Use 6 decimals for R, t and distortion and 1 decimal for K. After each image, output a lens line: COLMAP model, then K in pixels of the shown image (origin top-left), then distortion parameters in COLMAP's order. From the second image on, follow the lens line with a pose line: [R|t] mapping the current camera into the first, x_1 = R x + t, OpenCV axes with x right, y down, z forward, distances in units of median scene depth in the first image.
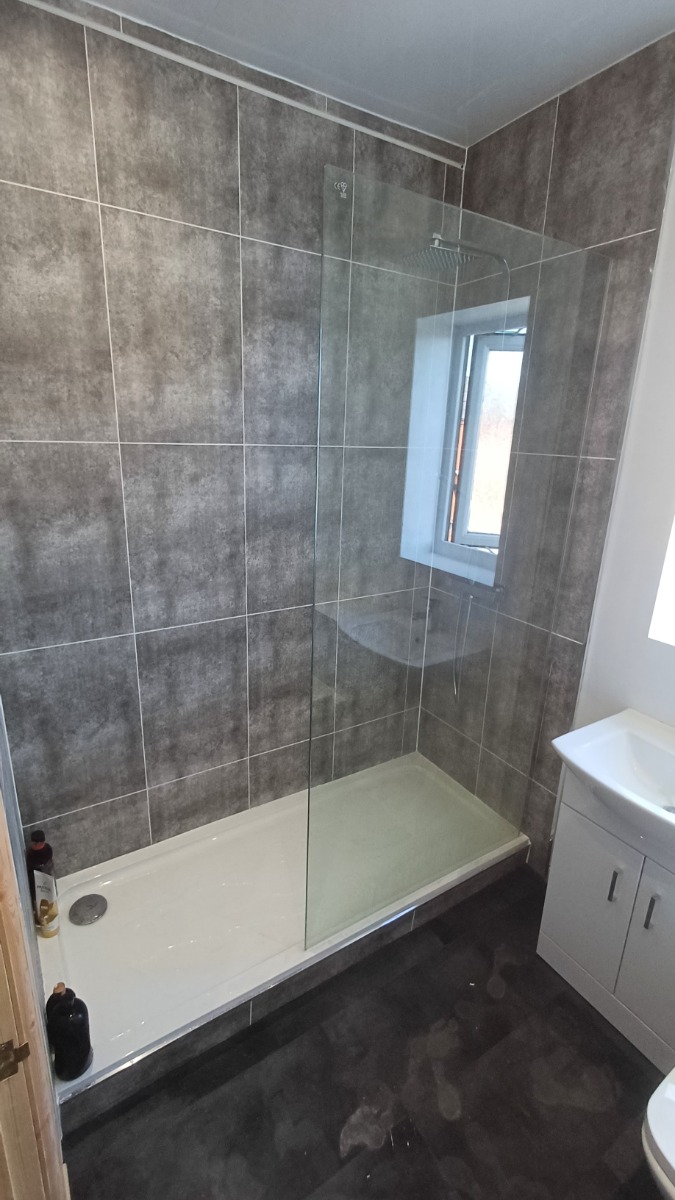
lens RADIAL K [[545.9, 0, 334.2], [0, 545.9, 604.5], [0, 0, 1]] dist [0.003600, 0.001723]
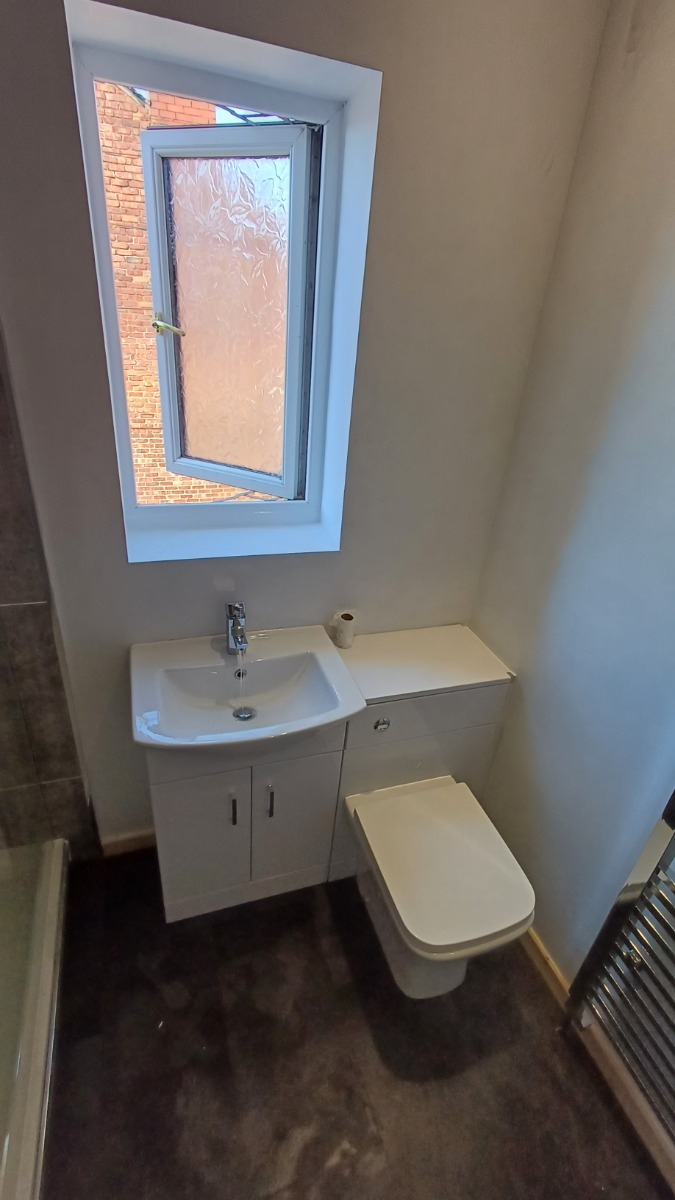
lens RADIAL K [[558.4, 0, 343.5], [0, 558.4, 603.8], [0, 0, 1]] dist [-0.002325, 0.010538]
pose [[0.225487, -0.492121, 0.840817, -0.078358], [0.210682, 0.867253, 0.451094, -0.170914], [-0.951193, 0.075429, 0.299235, 0.389981]]
